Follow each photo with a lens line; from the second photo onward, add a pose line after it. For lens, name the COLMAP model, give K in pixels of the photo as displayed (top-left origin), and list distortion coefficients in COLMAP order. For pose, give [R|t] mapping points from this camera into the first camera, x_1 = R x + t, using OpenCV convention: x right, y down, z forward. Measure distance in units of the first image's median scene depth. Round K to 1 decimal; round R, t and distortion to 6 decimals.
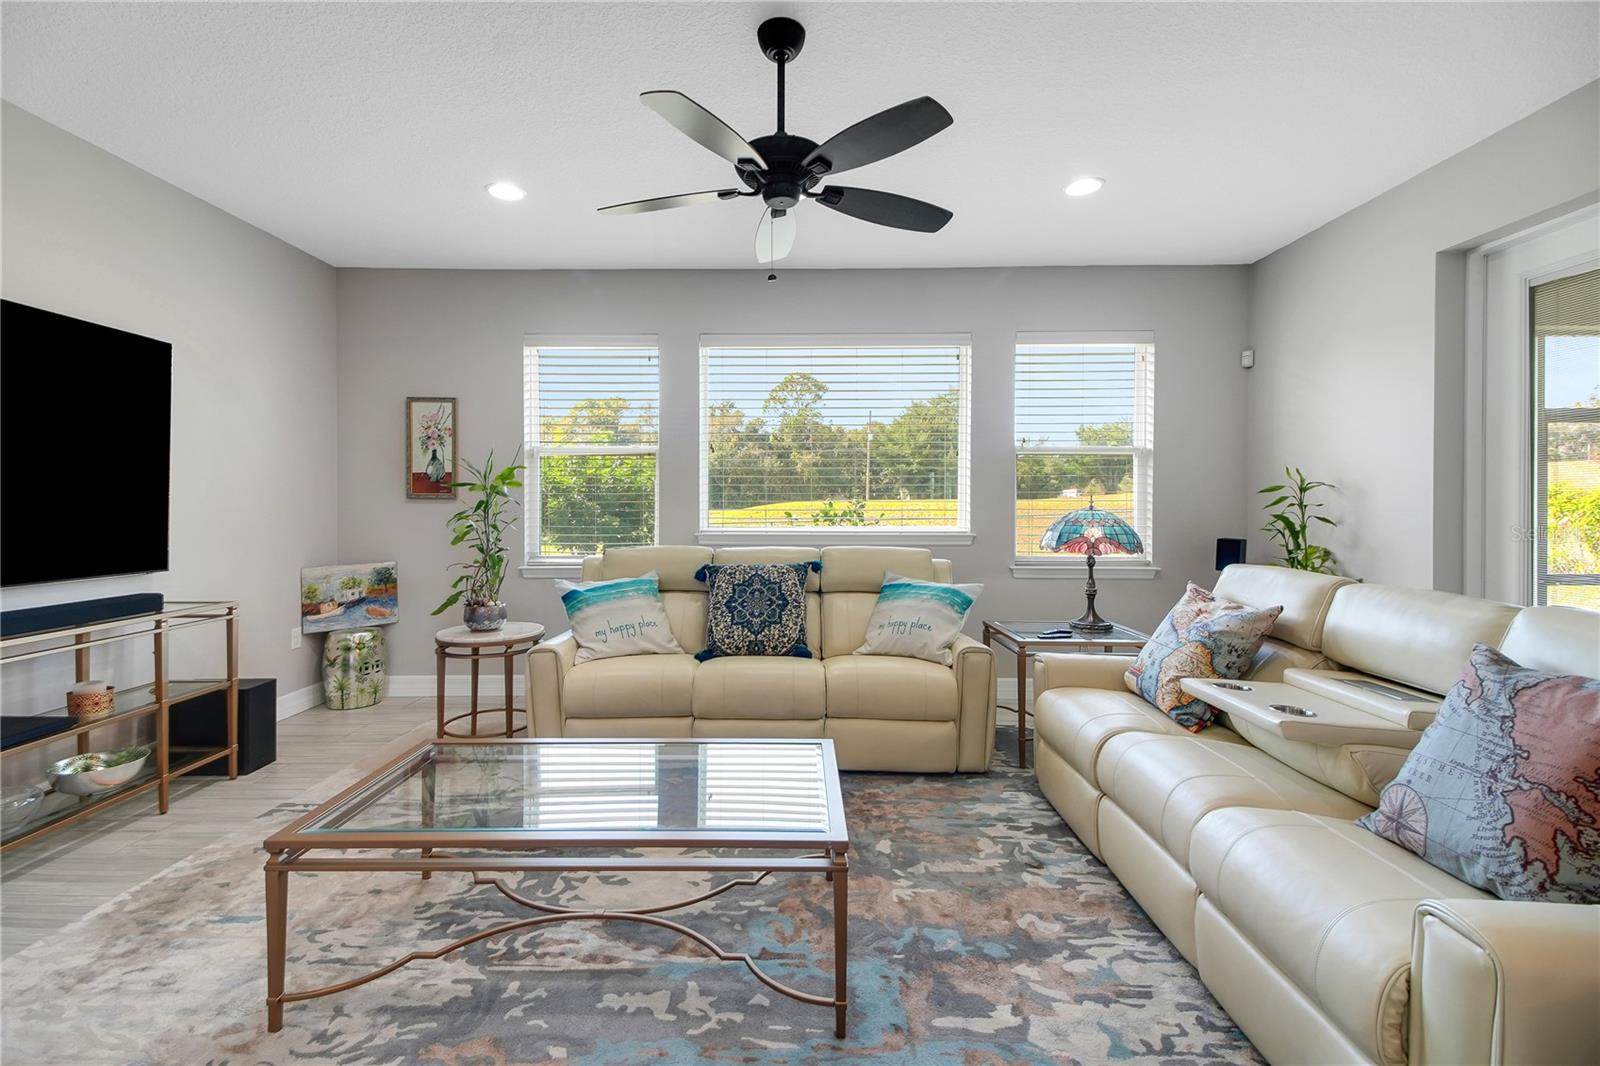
lens RADIAL K [[596.6, 0, 676.9], [0, 596.6, 497.0], [0, 0, 1]] dist [0.023428, -0.000087]
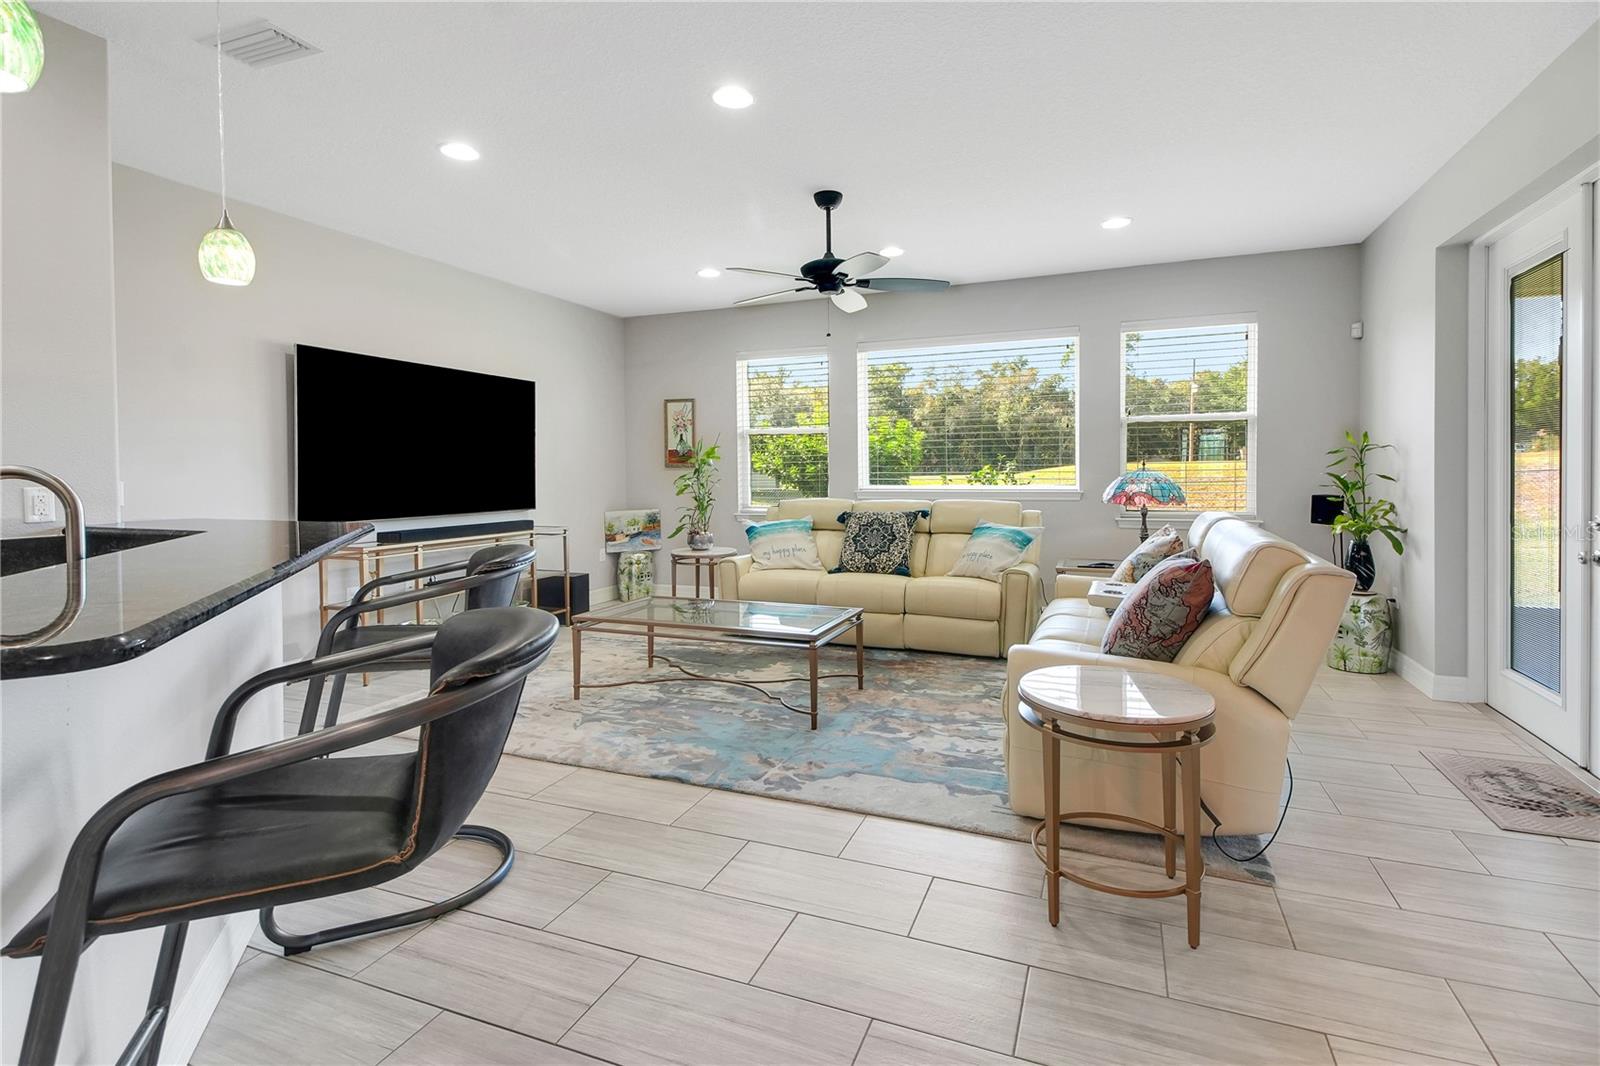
lens RADIAL K [[615.5, 0, 800.7], [0, 615.5, 472.5], [0, 0, 1]] dist [0.025052, -0.000214]
pose [[0.957154, -0.007527, -0.289481, 0.368408], [0.012769, 0.999787, 0.016226, -0.005445], [0.289297, -0.019227, 0.957046, -0.435331]]
